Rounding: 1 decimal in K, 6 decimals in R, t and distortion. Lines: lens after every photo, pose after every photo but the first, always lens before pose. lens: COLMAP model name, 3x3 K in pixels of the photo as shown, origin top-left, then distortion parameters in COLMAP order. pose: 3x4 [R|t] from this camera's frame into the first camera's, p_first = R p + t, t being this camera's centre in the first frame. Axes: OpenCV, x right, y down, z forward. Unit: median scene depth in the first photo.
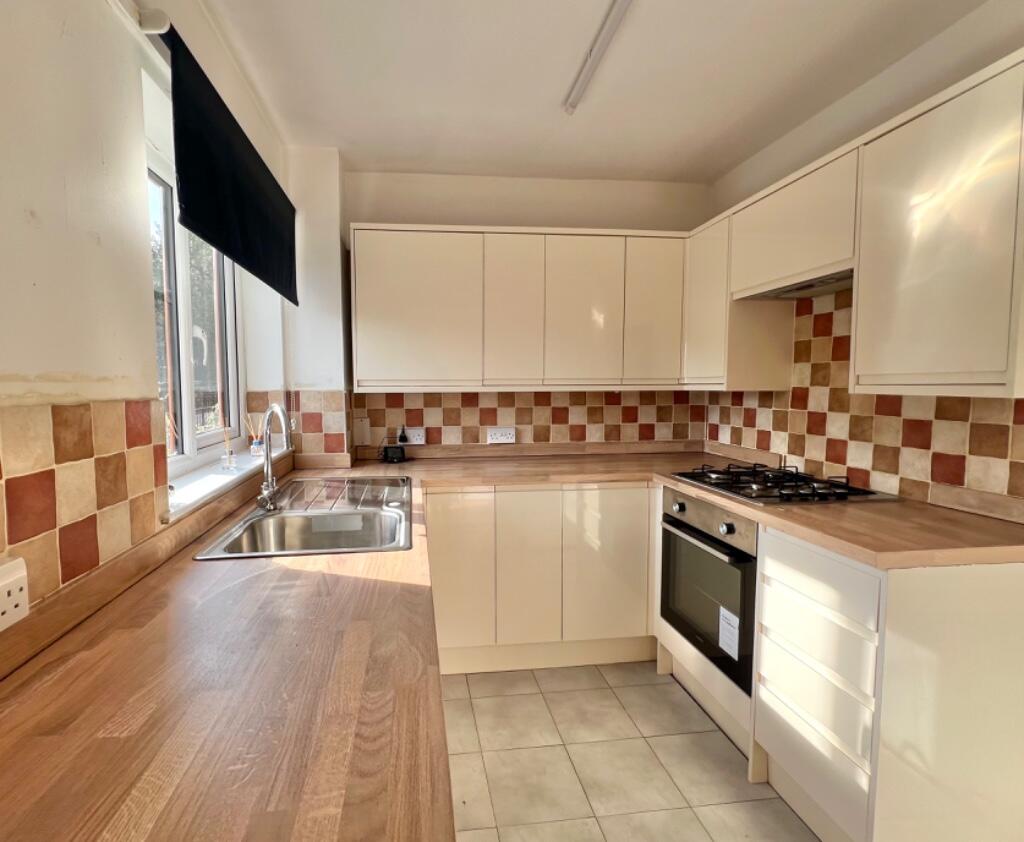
lens RADIAL K [[459.8, 0, 512.1], [0, 459.8, 419.5], [0, 0, 1]] dist [-0.000127, -0.000024]
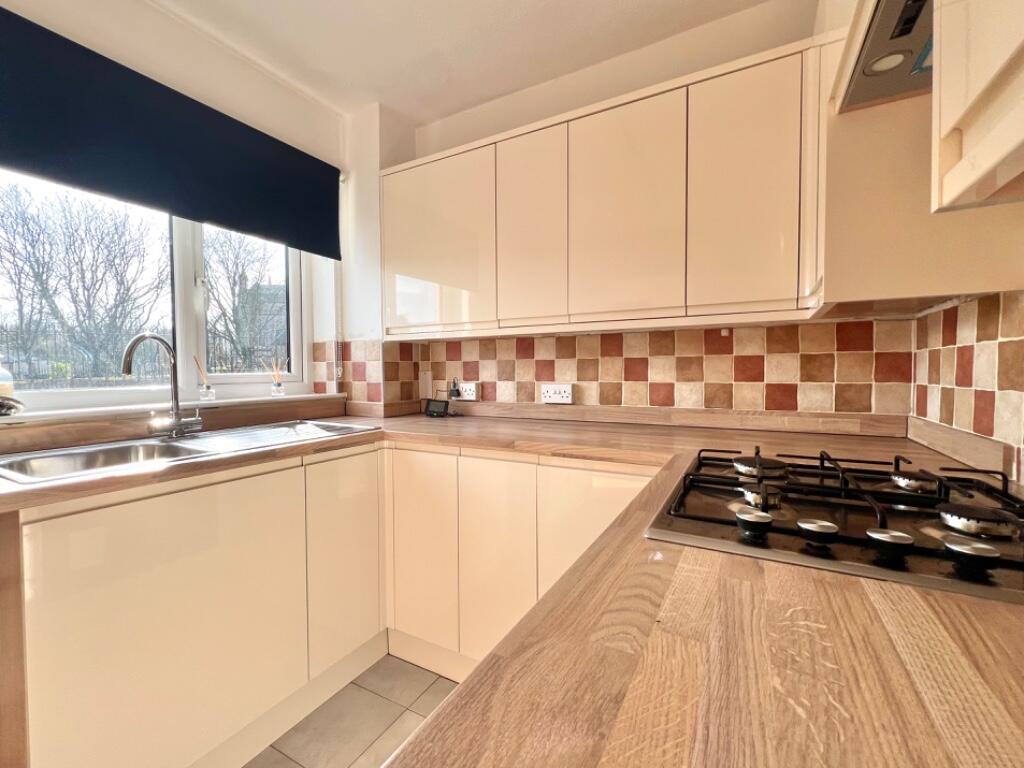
lens RADIAL K [[432.1, 0, 512.0], [0, 432.1, 384.1], [0, 0, 1]] dist [-0.019983, -0.000417]
pose [[0.815645, 0.017848, -0.578277, 0.347661], [-0.033980, 0.999276, -0.017086, 0.033670], [0.577554, 0.033587, 0.815662, 0.339145]]
